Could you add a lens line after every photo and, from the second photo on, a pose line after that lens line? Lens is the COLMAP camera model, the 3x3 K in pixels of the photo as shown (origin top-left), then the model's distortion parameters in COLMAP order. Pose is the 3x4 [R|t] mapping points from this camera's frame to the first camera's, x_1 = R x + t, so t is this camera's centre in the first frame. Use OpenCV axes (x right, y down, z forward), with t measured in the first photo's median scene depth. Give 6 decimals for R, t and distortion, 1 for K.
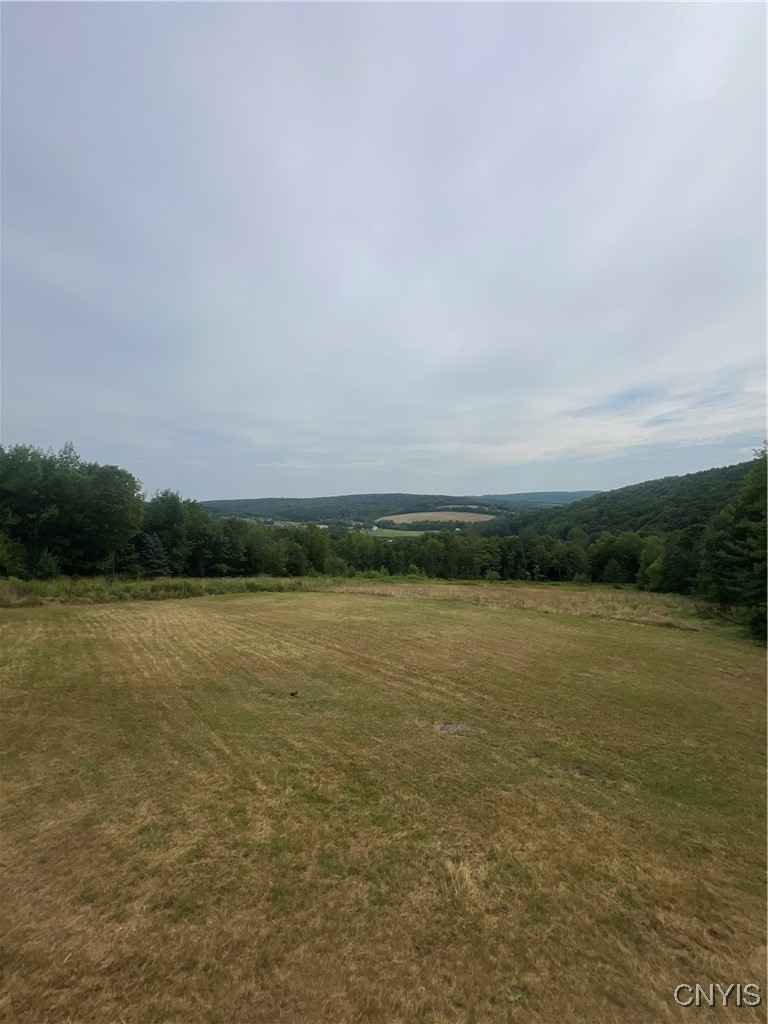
lens RADIAL K [[411.2, 0, 385.3], [0, 411.2, 508.6], [0, 0, 1]] dist [0.001810, -0.000197]
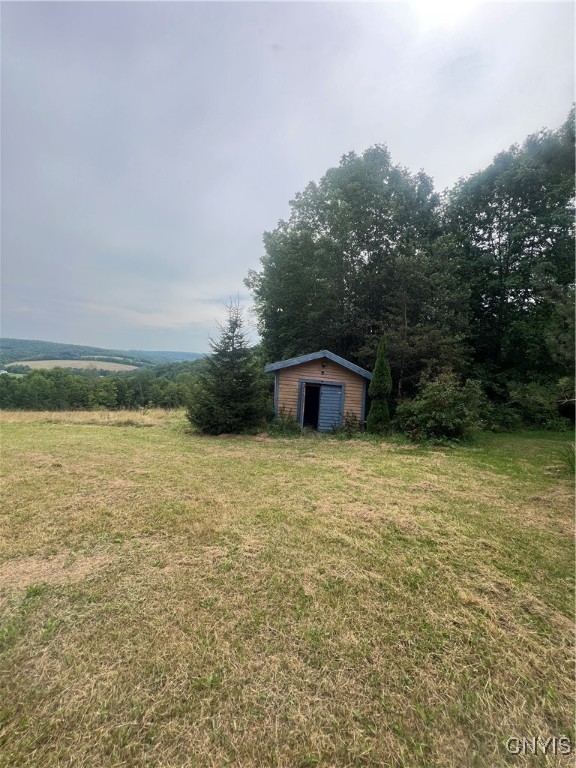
lens RADIAL K [[308.0, 0, 292.5], [0, 308.0, 382.1], [0, 0, 1]] dist [-0.009729, 0.000085]
pose [[0.750720, 0.022625, 0.660233, 0.081971], [-0.060878, 0.997530, 0.035037, 0.025101], [-0.657809, -0.066497, 0.750243, 0.053790]]
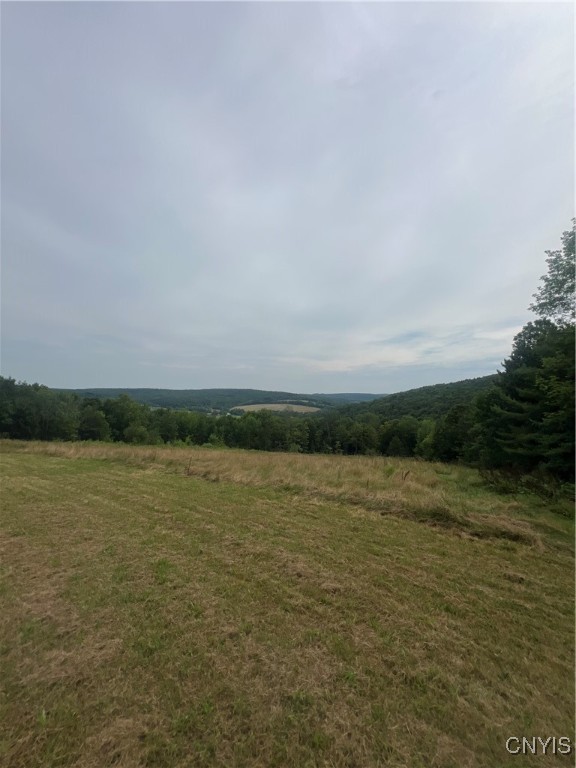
lens RADIAL K [[308.4, 0, 287.3], [0, 308.4, 383.7], [0, 0, 1]] dist [0.001810, -0.000197]
pose [[0.988279, 0.046023, 0.145558, 0.079291], [-0.037298, 0.997372, -0.062120, 0.029291], [-0.148034, 0.055963, 0.987398, 0.115546]]
